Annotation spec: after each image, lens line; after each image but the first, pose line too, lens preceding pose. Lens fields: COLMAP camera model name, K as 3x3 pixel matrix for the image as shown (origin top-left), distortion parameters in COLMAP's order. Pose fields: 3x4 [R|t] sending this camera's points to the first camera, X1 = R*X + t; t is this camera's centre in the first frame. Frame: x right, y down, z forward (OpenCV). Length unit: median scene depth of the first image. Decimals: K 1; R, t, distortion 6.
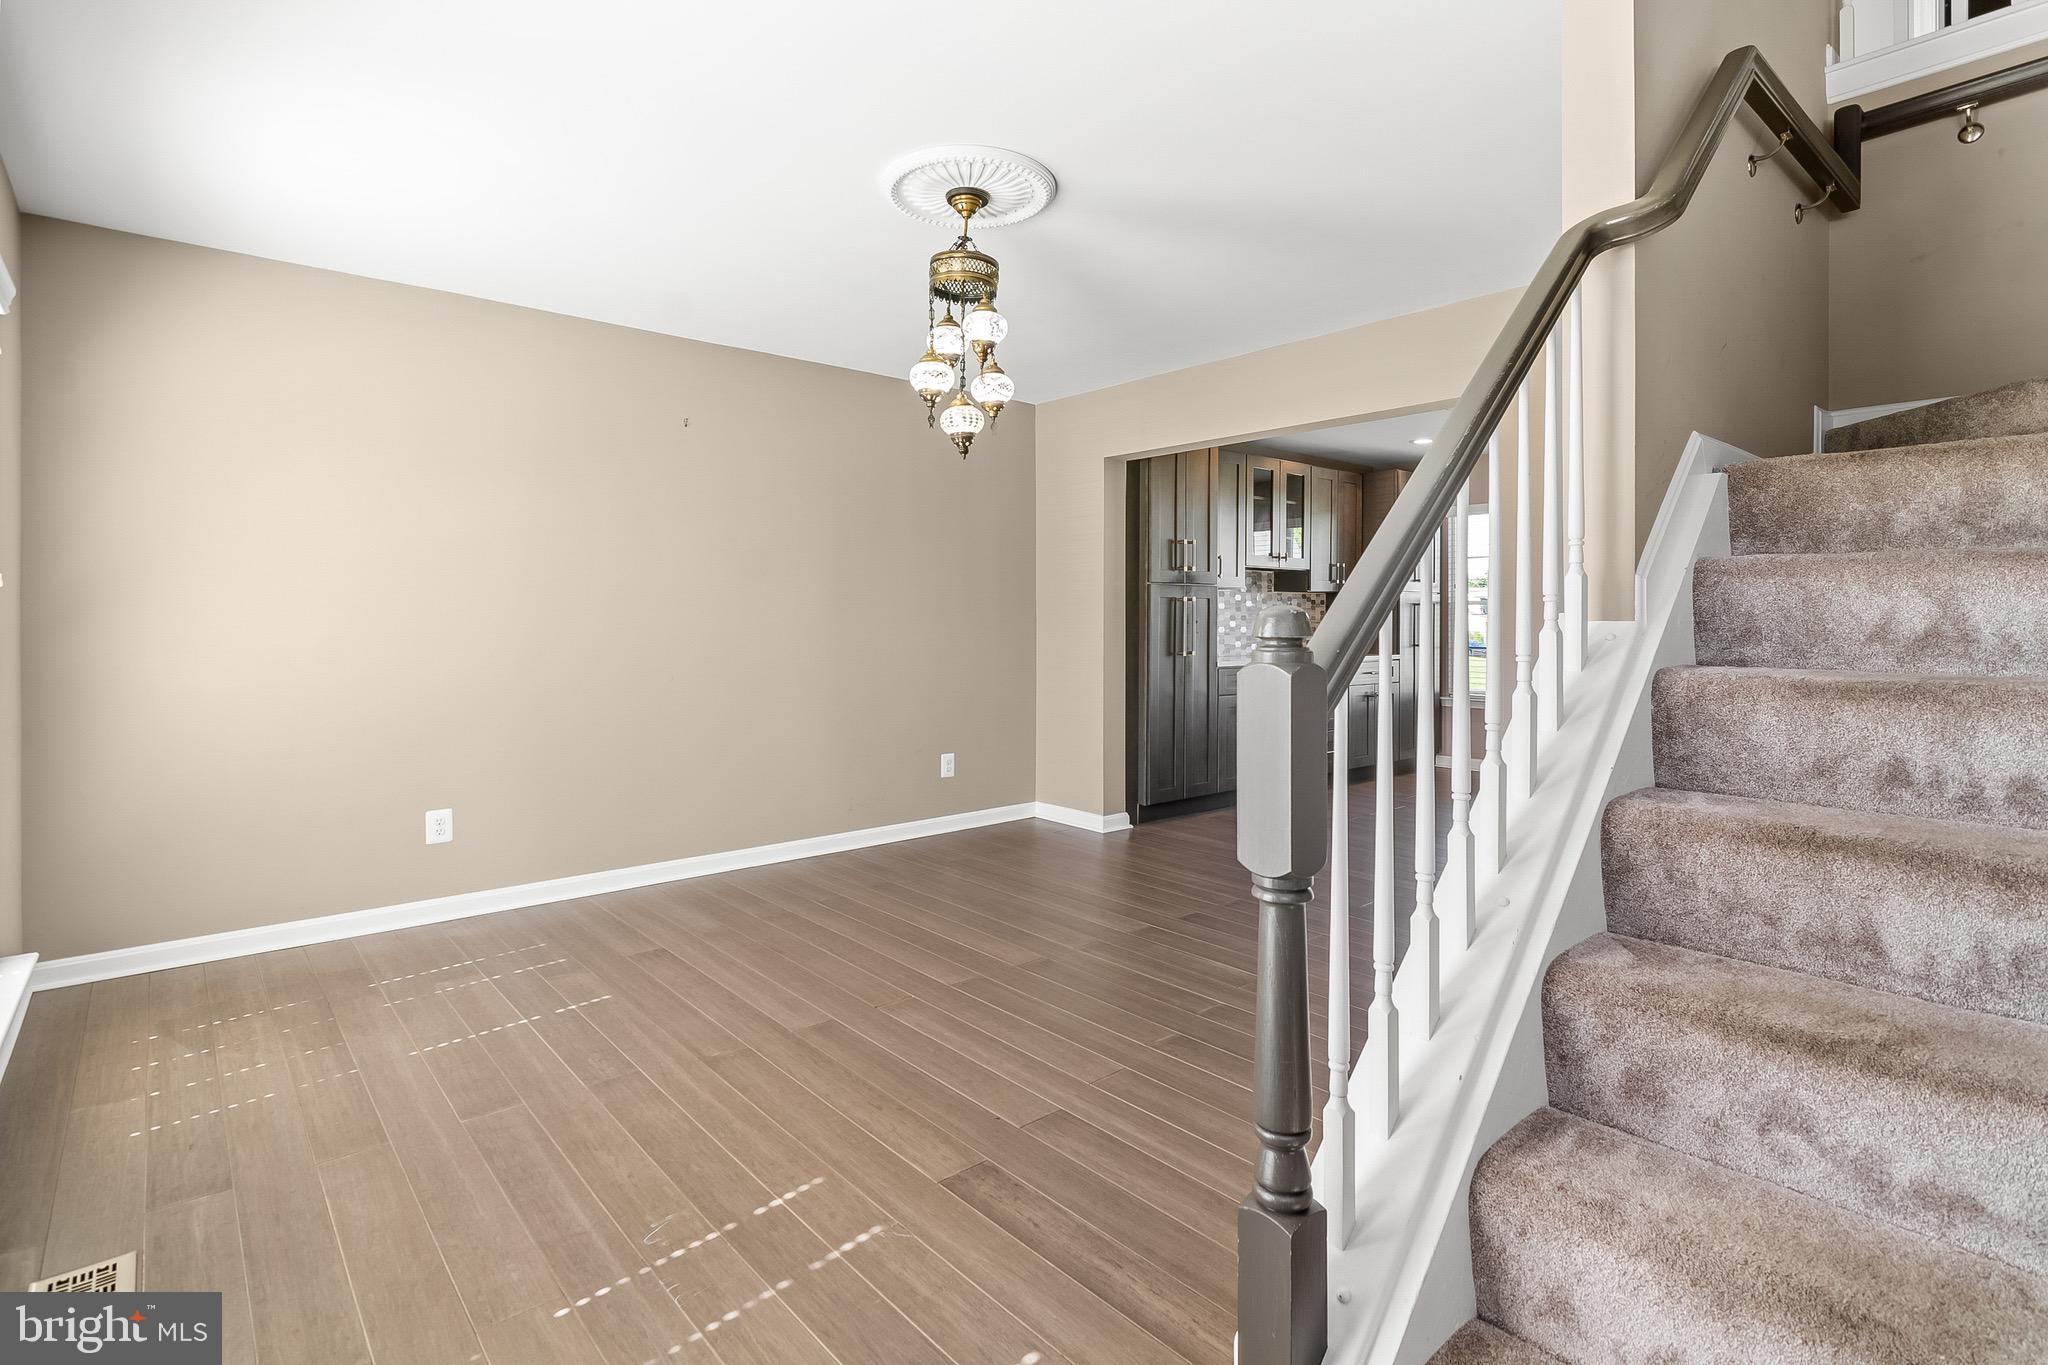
lens RADIAL K [[1016.4, 0, 1025.1], [0, 1016.4, 613.9], [0, 0, 1]] dist [-0.002243, -0.006530]
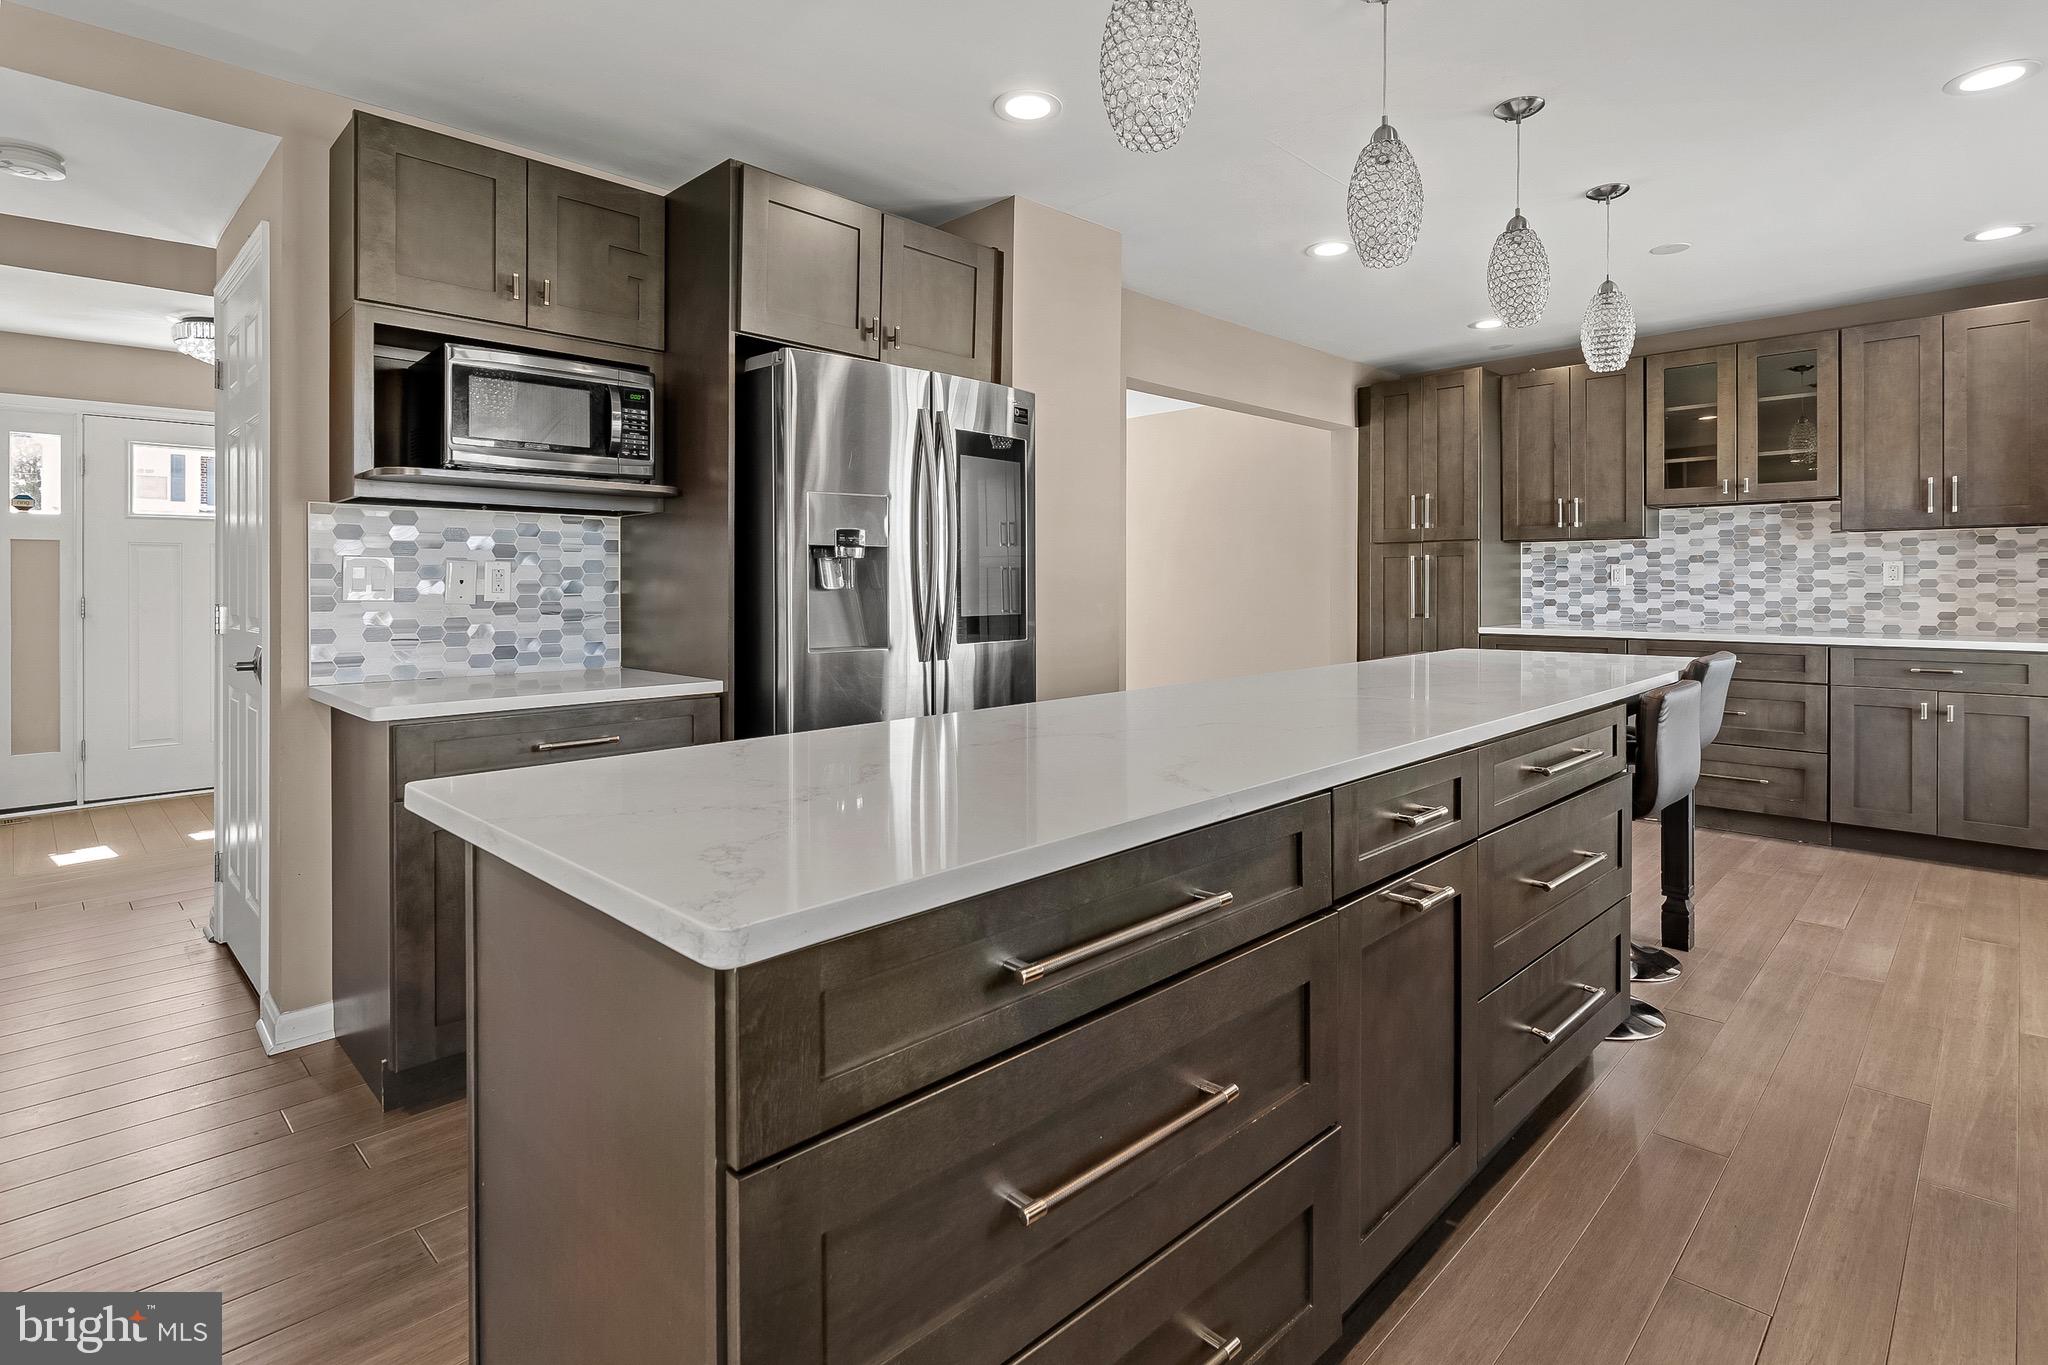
lens RADIAL K [[1006.6, 0, 1030.1], [0, 1006.6, 591.6], [0, 0, 1]] dist [0.009181, -0.006729]
pose [[0.081687, 0.007000, -0.996633, 1.122341], [0.008685, 0.999932, 0.007735, 0.007552], [0.996620, -0.009287, 0.081620, 0.603434]]
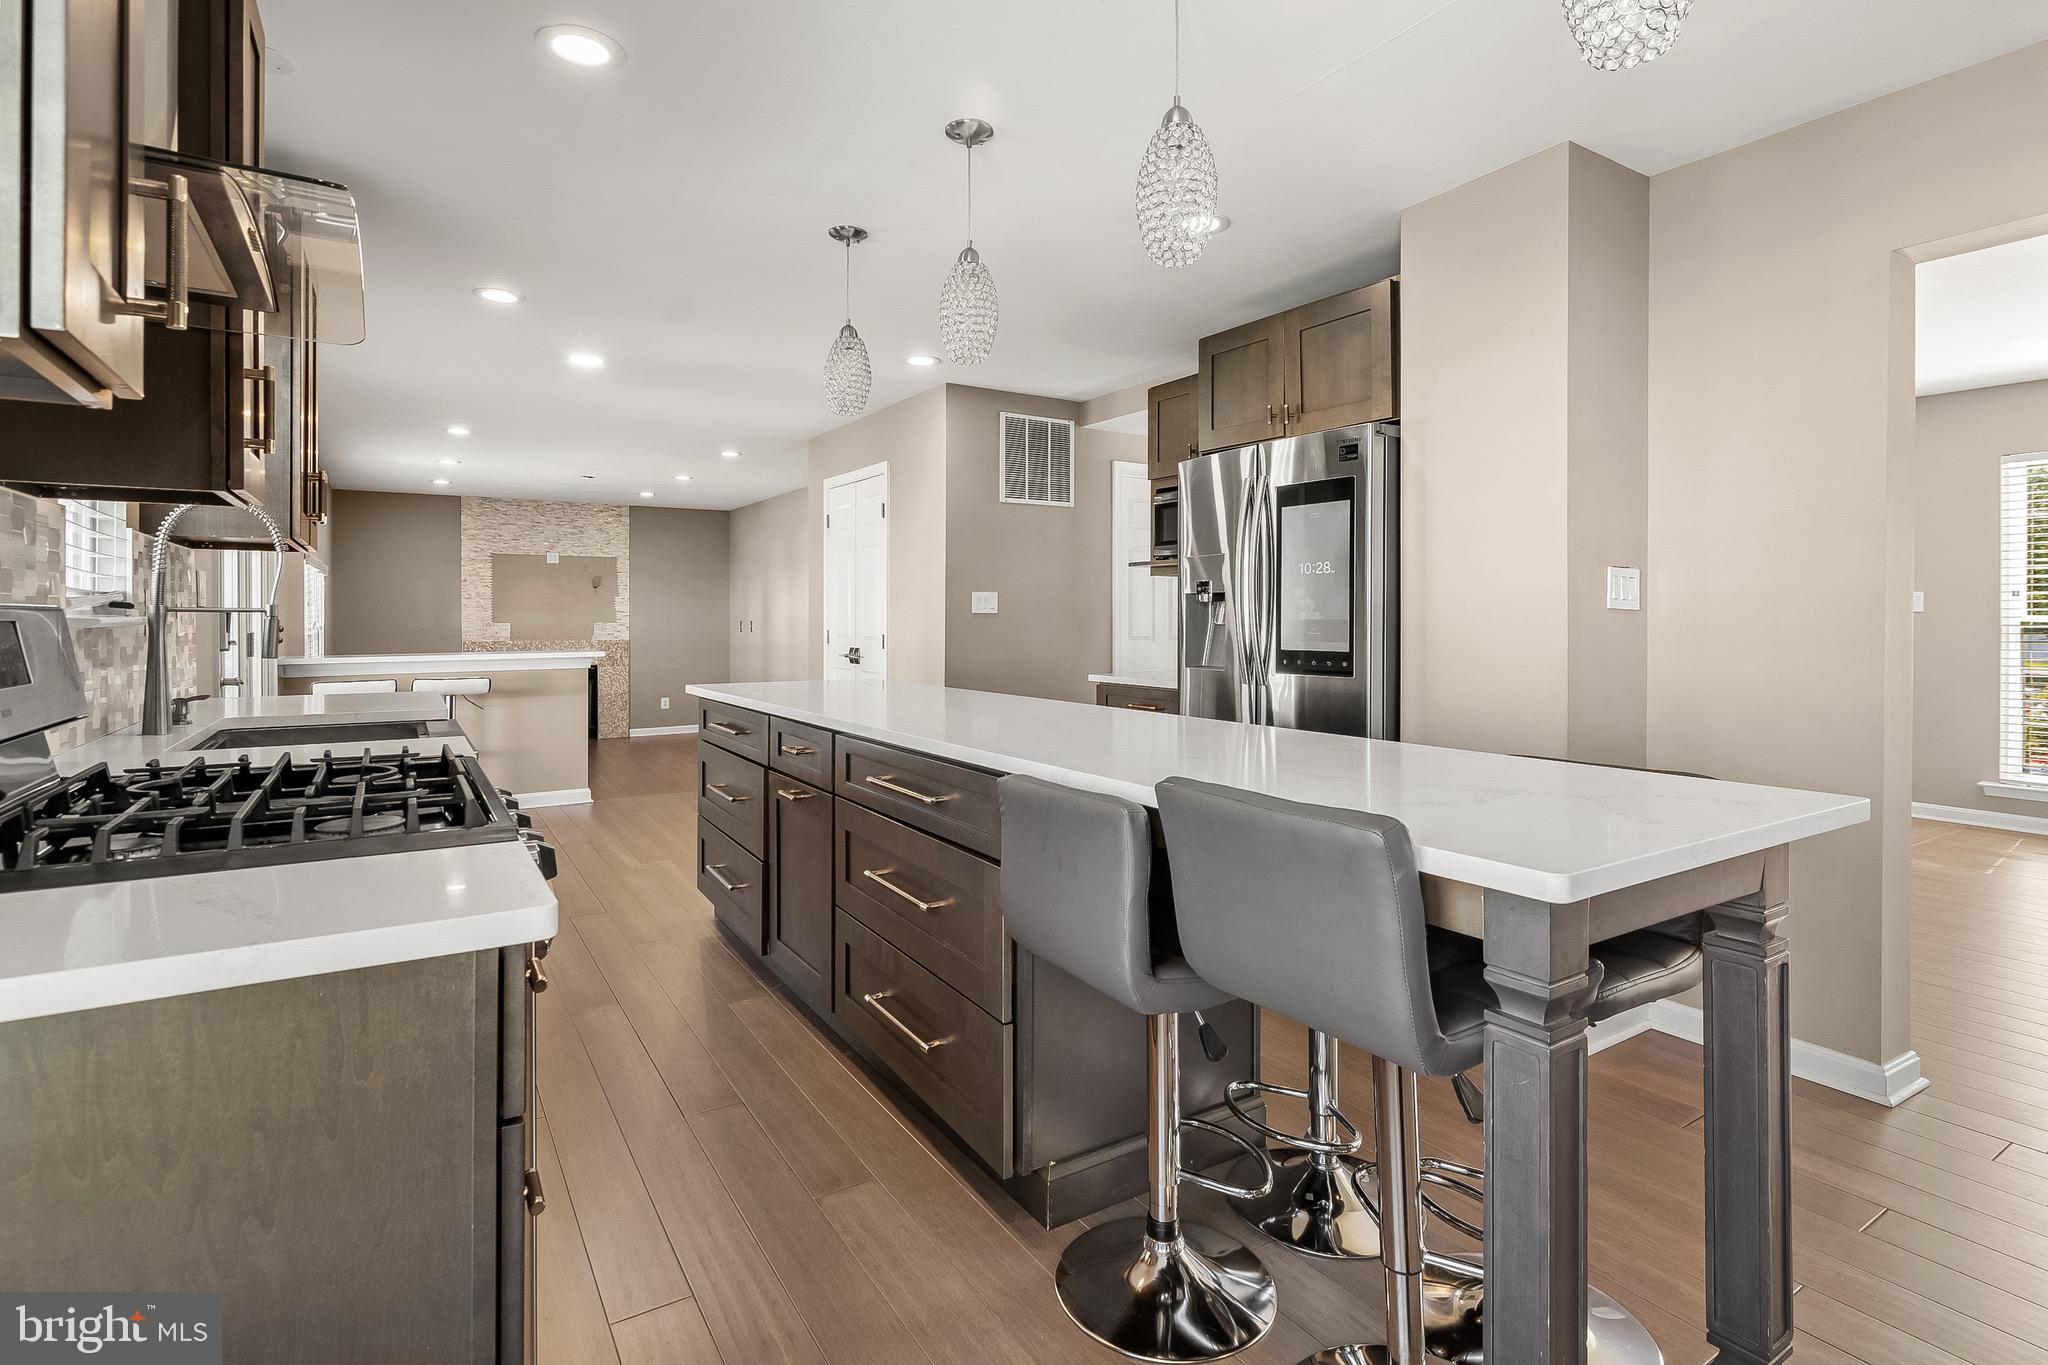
lens RADIAL K [[994.2, 0, 1025.4], [0, 994.2, 623.2], [0, 0, 1]] dist [0.008465, -0.007356]
pose [[-0.989153, -0.001675, 0.146878, 0.656935], [-0.001617, 0.999999, 0.000514, 0.008313], [-0.146878, 0.000271, -0.989155, 1.223381]]
